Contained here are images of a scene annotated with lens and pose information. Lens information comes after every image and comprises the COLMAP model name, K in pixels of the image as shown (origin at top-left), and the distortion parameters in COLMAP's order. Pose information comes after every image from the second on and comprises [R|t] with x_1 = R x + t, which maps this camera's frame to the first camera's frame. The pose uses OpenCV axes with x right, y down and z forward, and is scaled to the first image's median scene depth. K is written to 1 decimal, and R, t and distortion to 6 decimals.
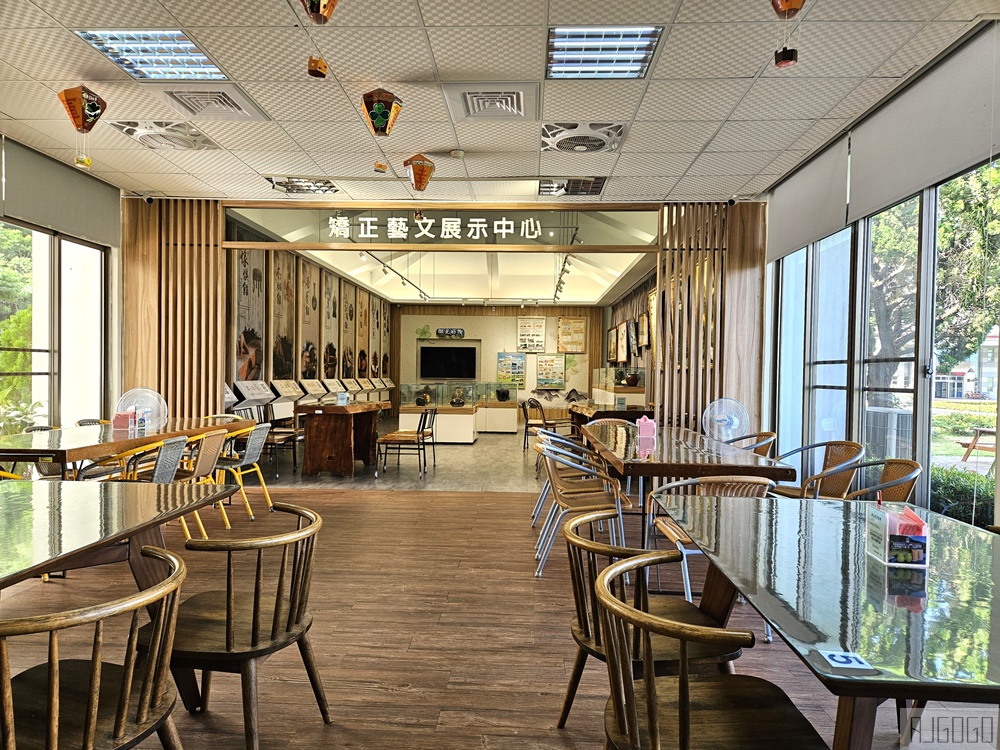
lens RADIAL K [[662.6, 0, 498.3], [0, 662.6, 380.2], [0, 0, 1]] dist [0.073947, -0.067272]
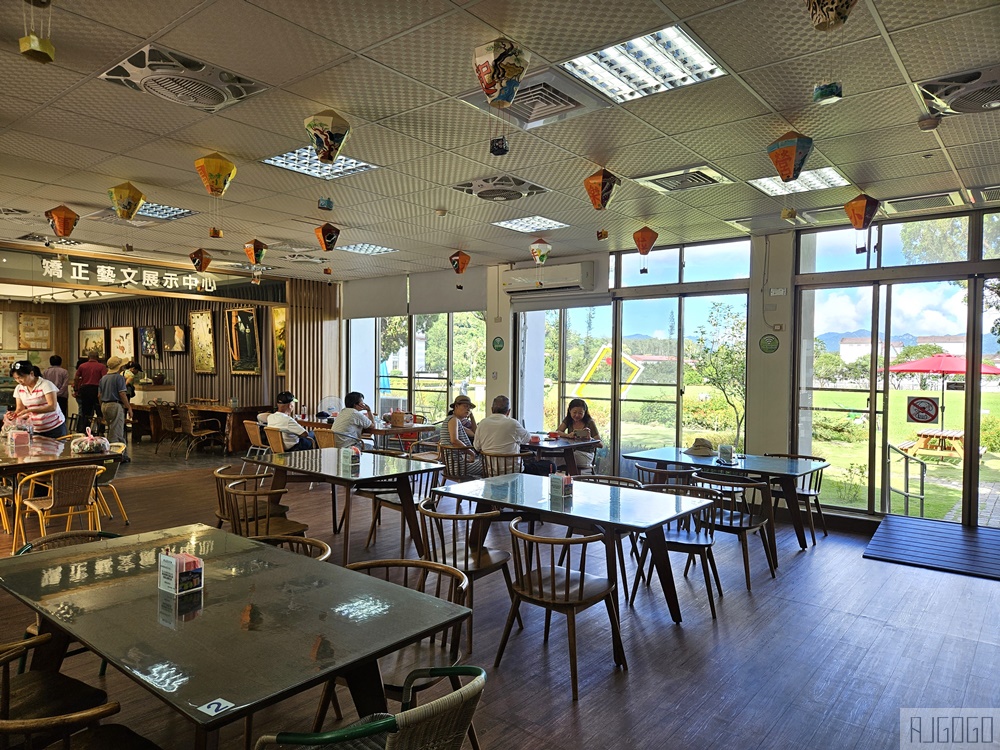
lens RADIAL K [[662.6, 0, 498.3], [0, 662.6, 380.2], [0, 0, 1]] dist [0.073947, -0.067272]
pose [[0.593216, -0.029924, 0.804487, -0.744291], [0.005917, 0.999444, 0.032813, -0.065335], [-0.805022, -0.014705, 0.593063, -0.357348]]
